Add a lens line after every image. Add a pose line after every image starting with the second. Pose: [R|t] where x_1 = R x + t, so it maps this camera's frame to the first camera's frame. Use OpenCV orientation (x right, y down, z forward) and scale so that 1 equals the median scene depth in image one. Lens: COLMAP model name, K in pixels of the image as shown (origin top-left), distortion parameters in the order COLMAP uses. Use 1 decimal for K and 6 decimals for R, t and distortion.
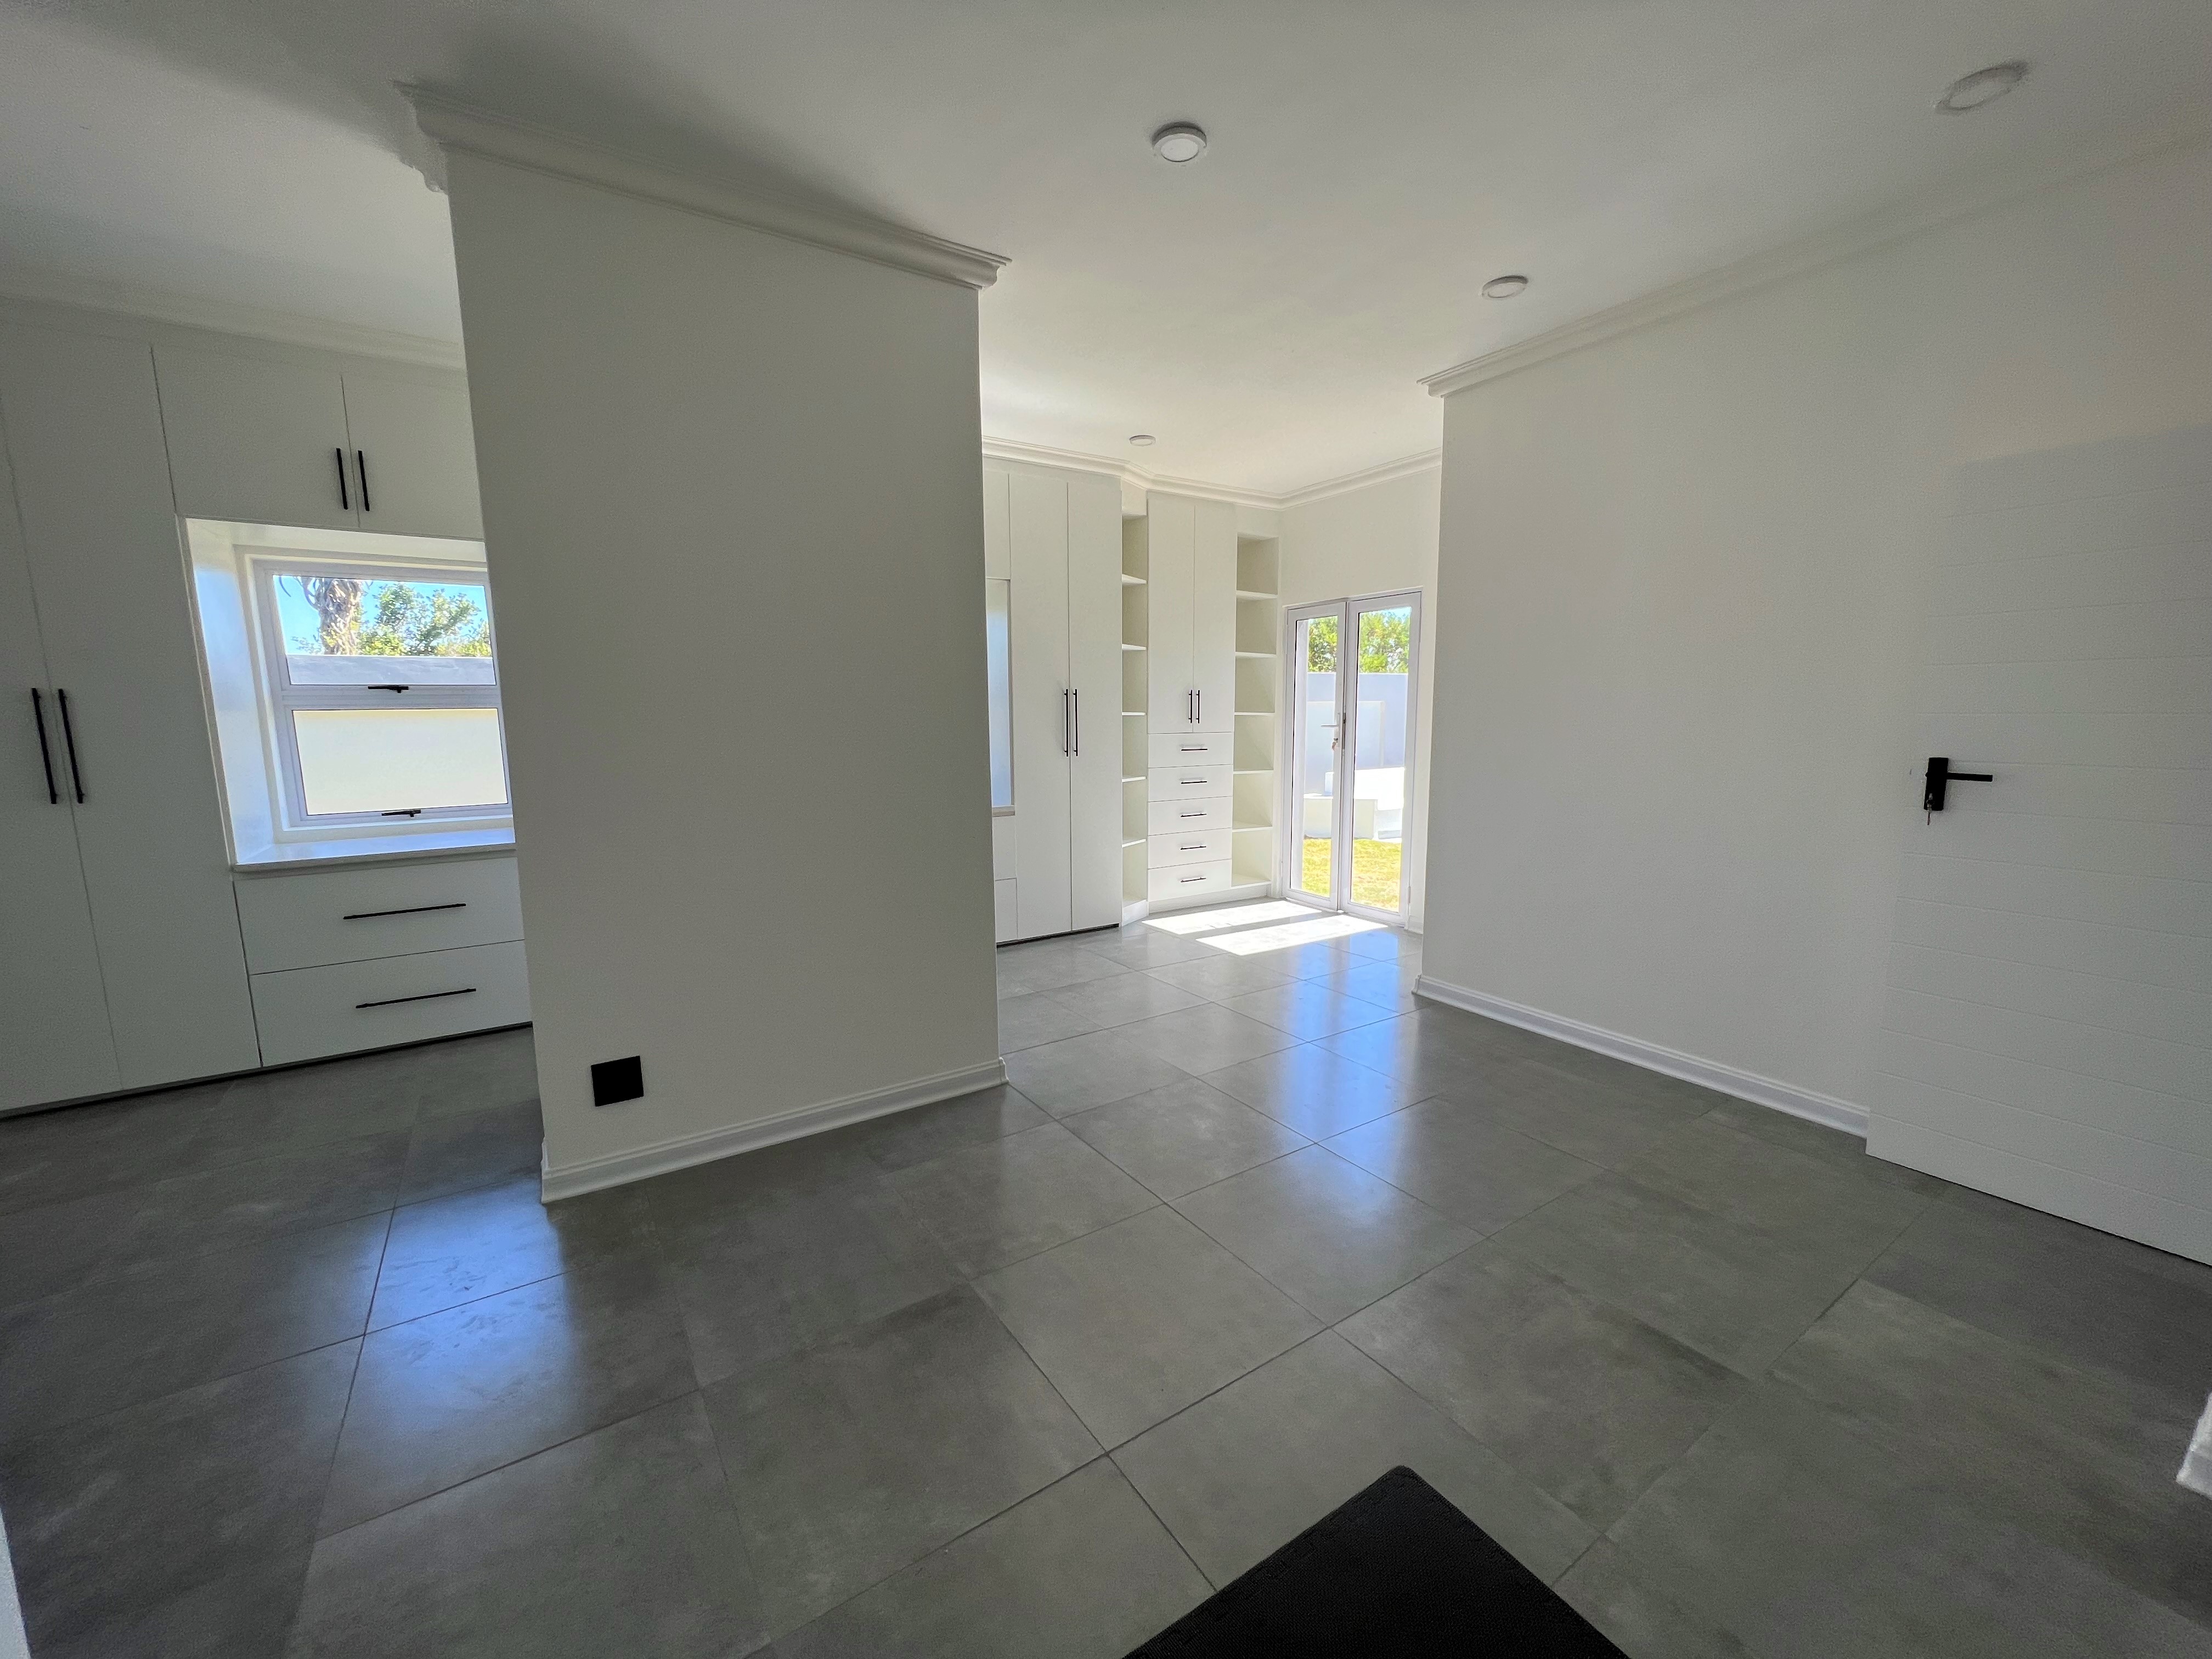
lens RADIAL K [[880.2, 0, 1103.9], [0, 880.2, 831.9], [0, 0, 1]] dist [-0.004513, 0.001768]
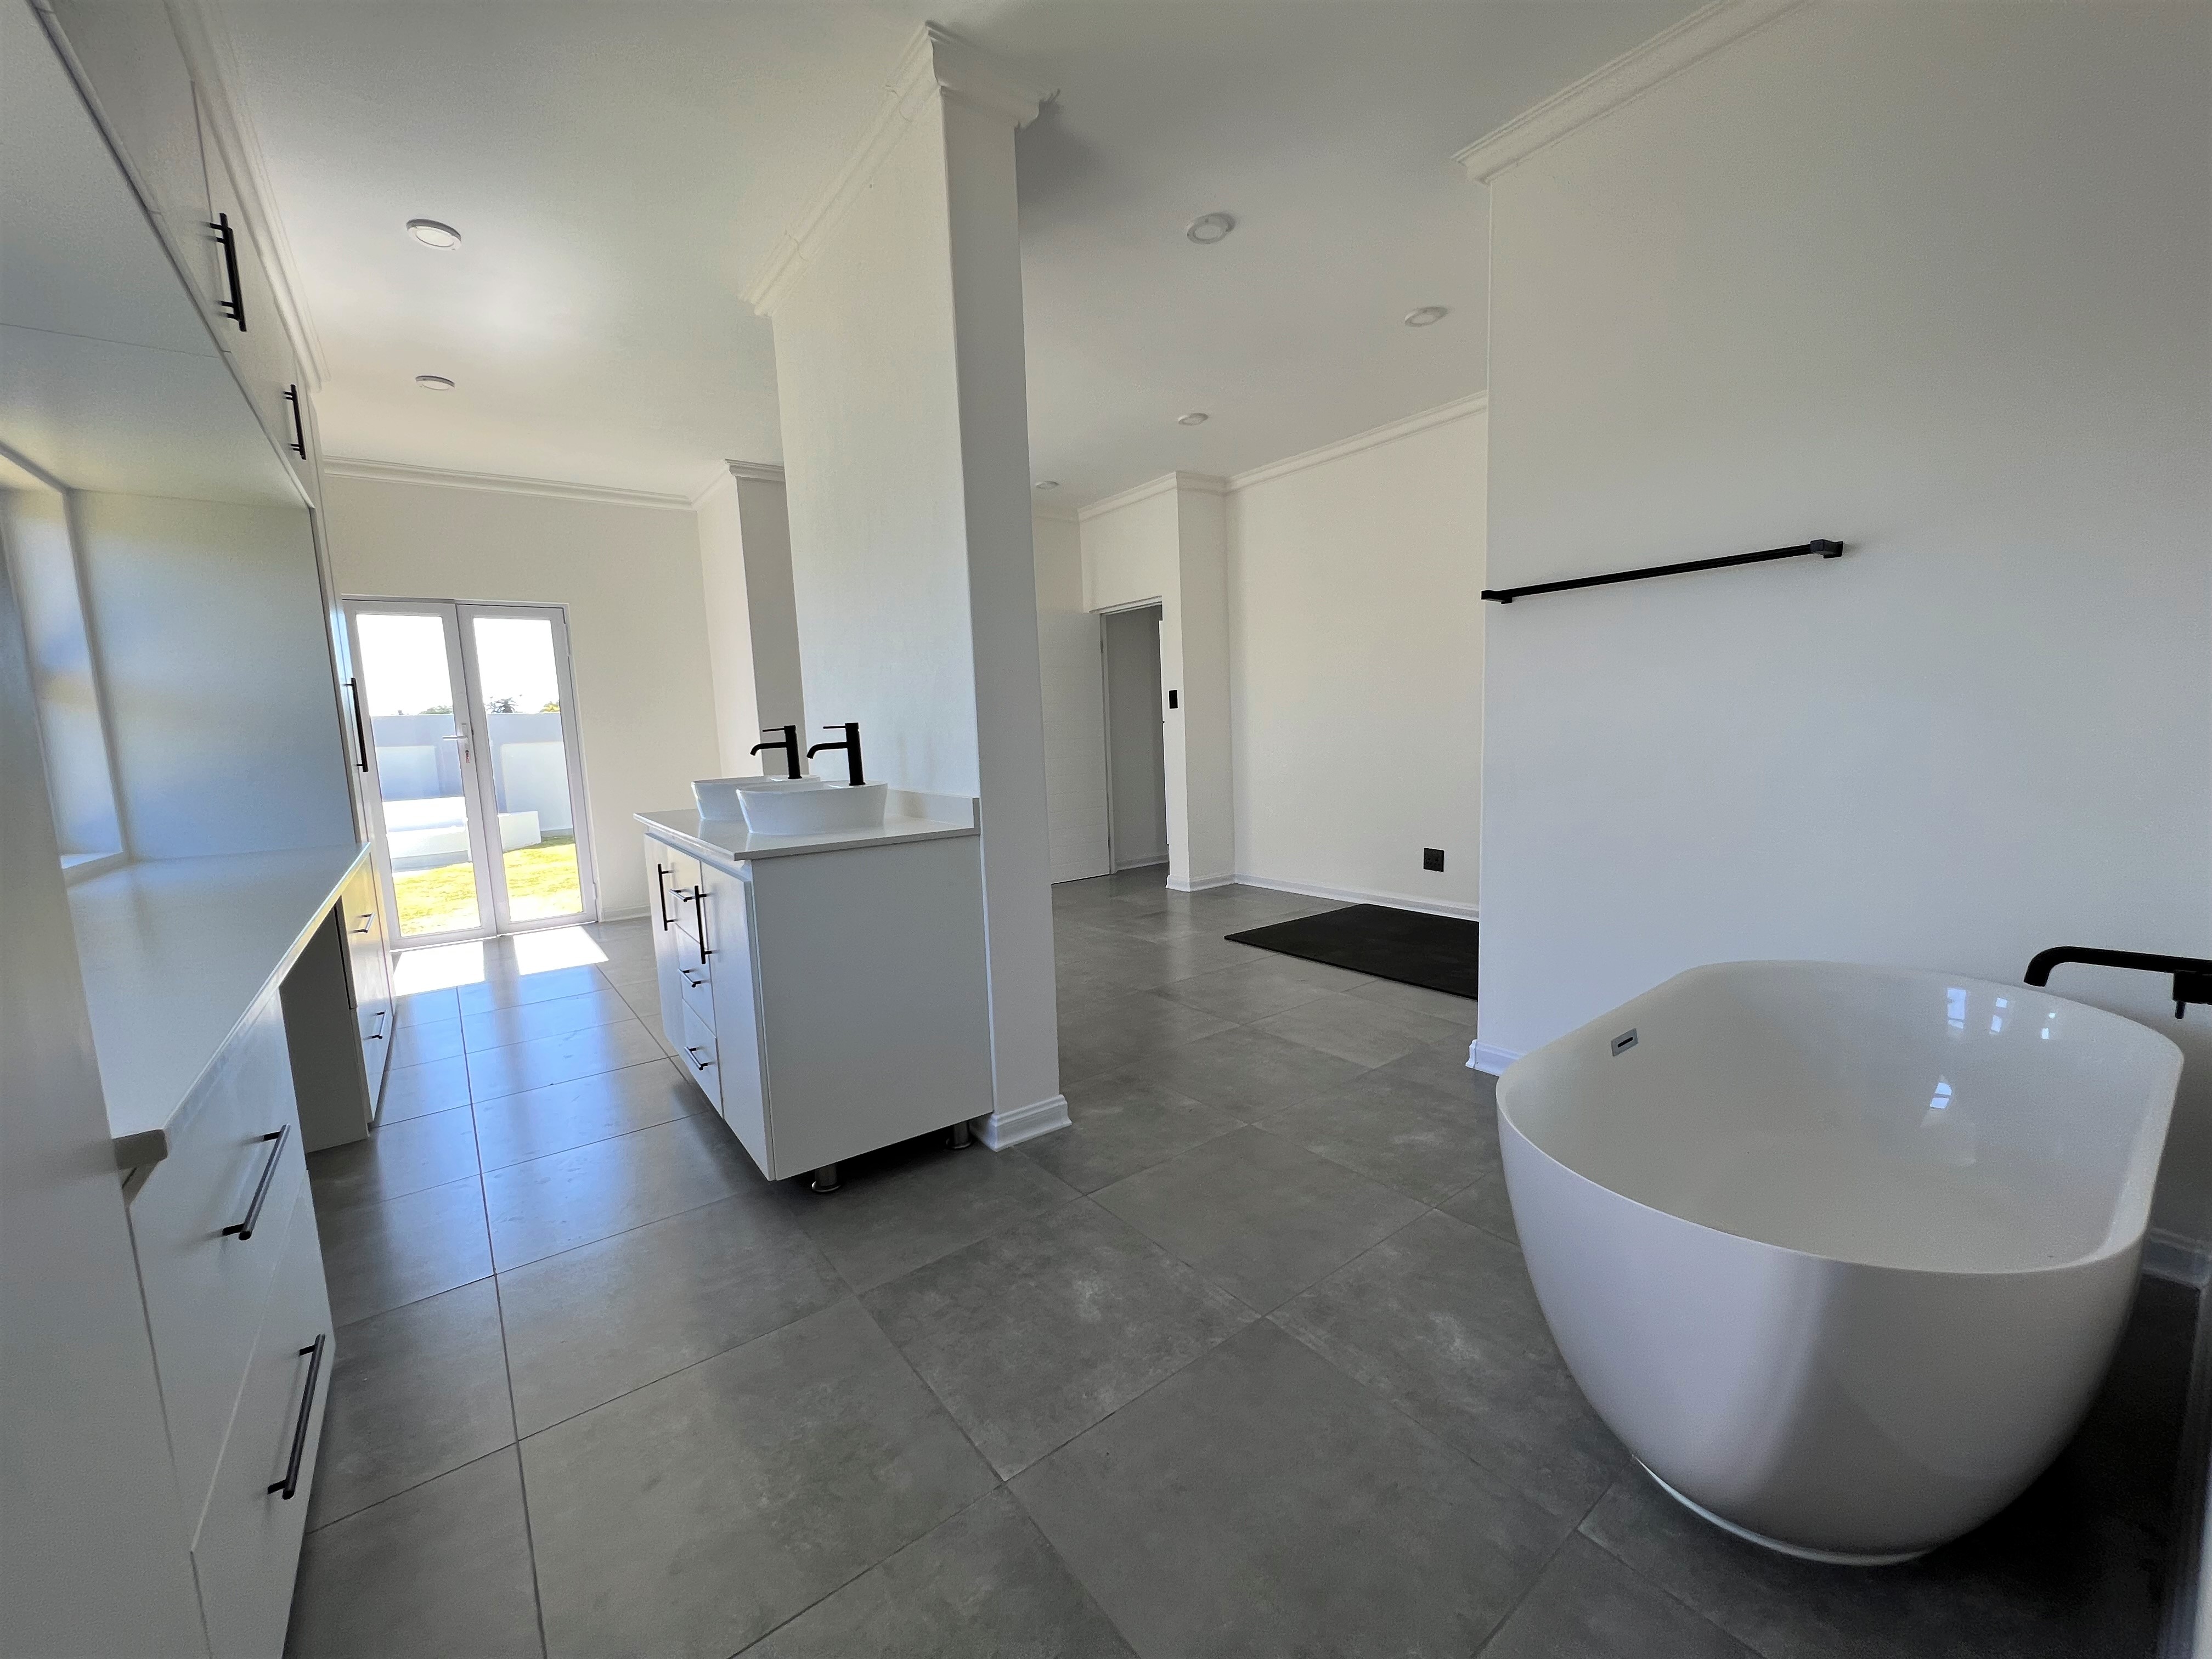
lens RADIAL K [[880.2, 0, 1101.3], [0, 880.2, 836.7], [0, 0, 1]] dist [-0.004513, 0.001768]
pose [[-0.065472, -0.114687, 0.991242, -1.014142], [0.177131, 0.976261, 0.124654, -0.022850], [-0.982007, 0.183741, -0.043603, 0.583962]]
